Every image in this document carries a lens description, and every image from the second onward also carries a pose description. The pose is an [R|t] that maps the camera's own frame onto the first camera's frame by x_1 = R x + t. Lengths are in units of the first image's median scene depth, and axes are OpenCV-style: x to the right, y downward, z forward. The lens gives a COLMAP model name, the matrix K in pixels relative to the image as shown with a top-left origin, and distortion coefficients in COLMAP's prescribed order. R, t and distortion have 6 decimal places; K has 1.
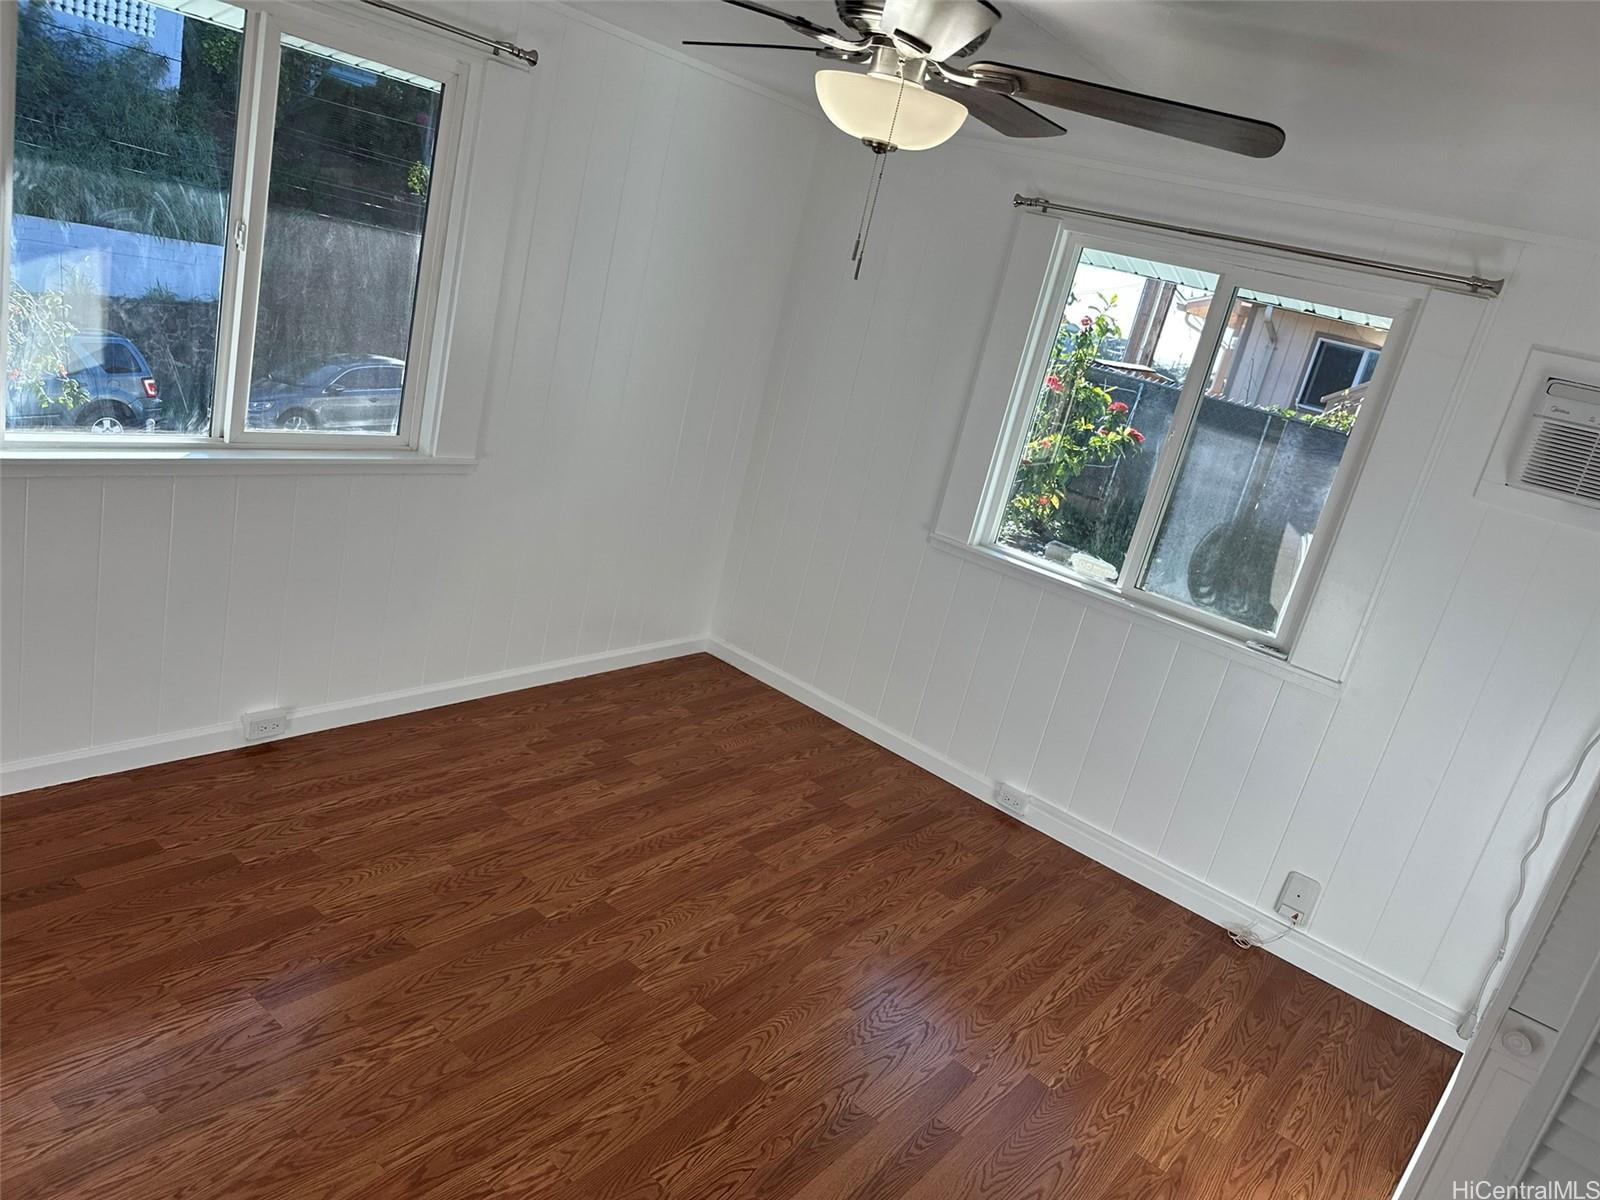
lens RADIAL K [[1120.2, 0, 800.0], [0, 1120.2, 600.0], [0, 0, 1]] dist [0.120325, -0.165228]
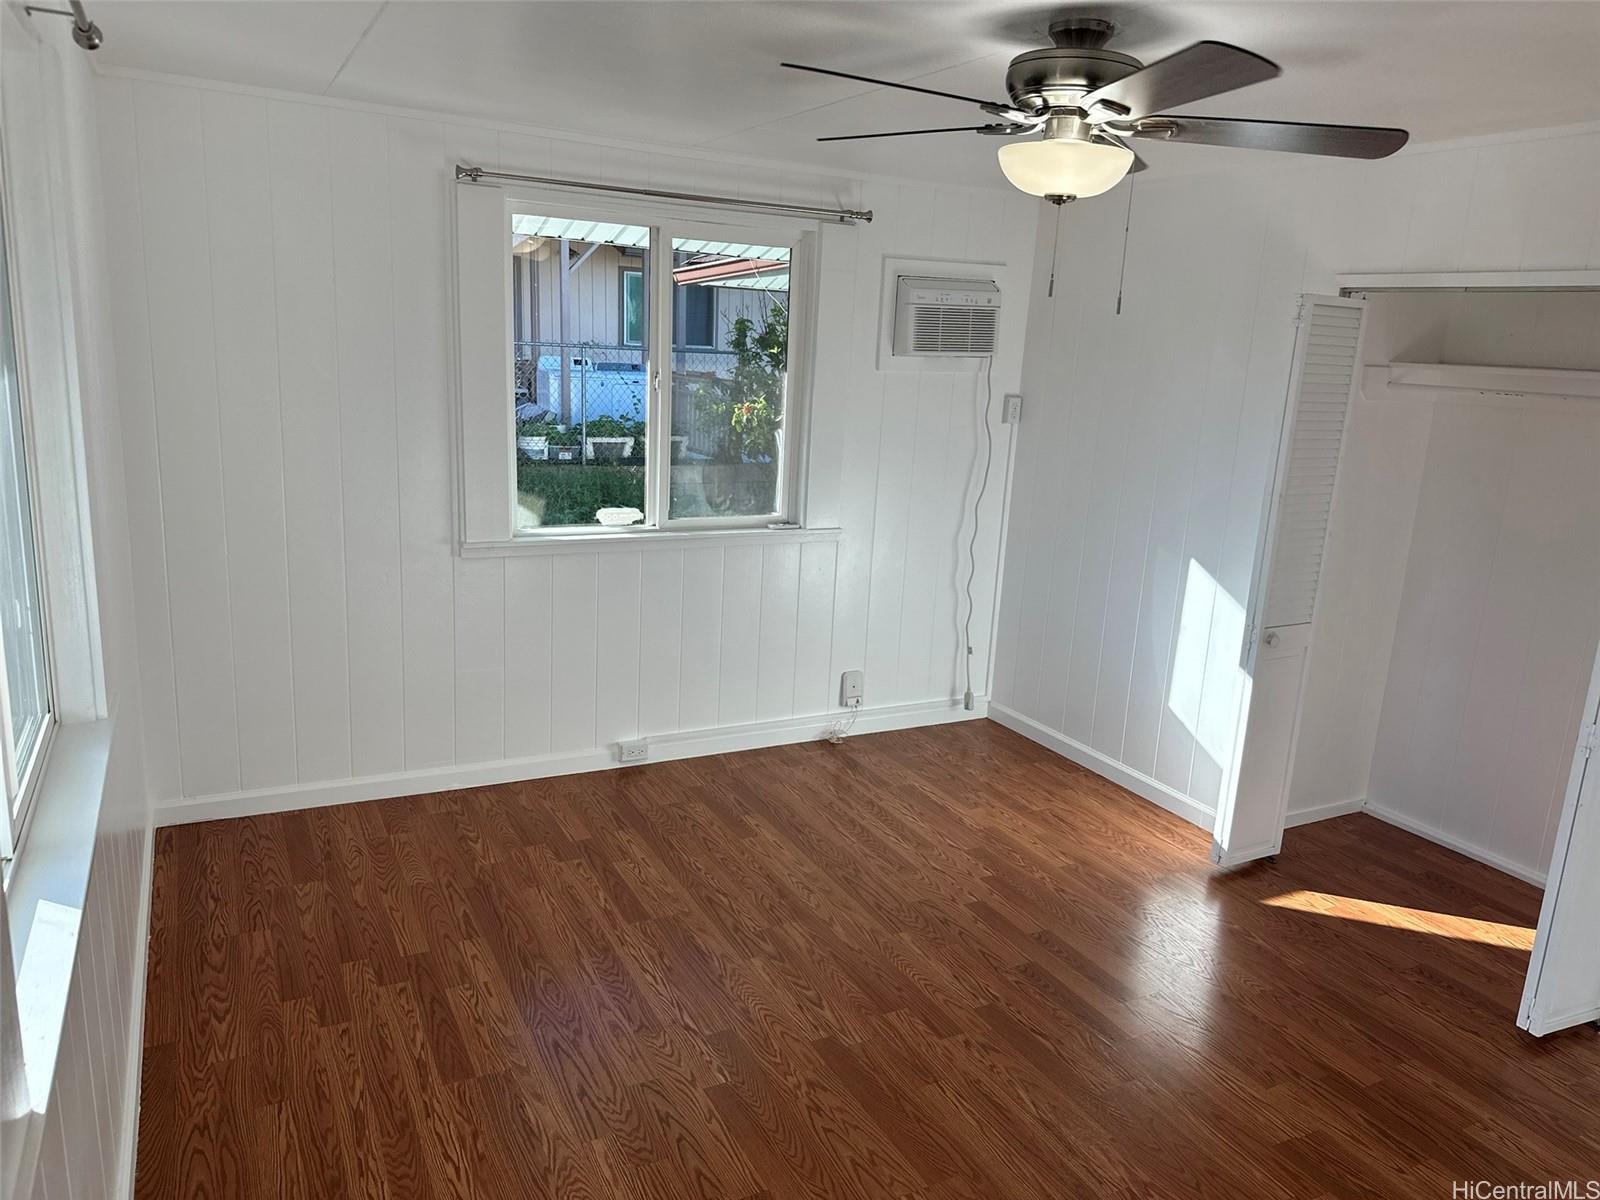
lens RADIAL K [[1120.2, 0, 800.0], [0, 1120.2, 600.0], [0, 0, 1]] dist [0.120325, -0.165228]
pose [[0.420092, -0.408130, 0.810526, -0.616259], [0.306188, 0.904531, 0.296769, -0.244229], [-0.854267, 0.123503, 0.504951, 0.372550]]
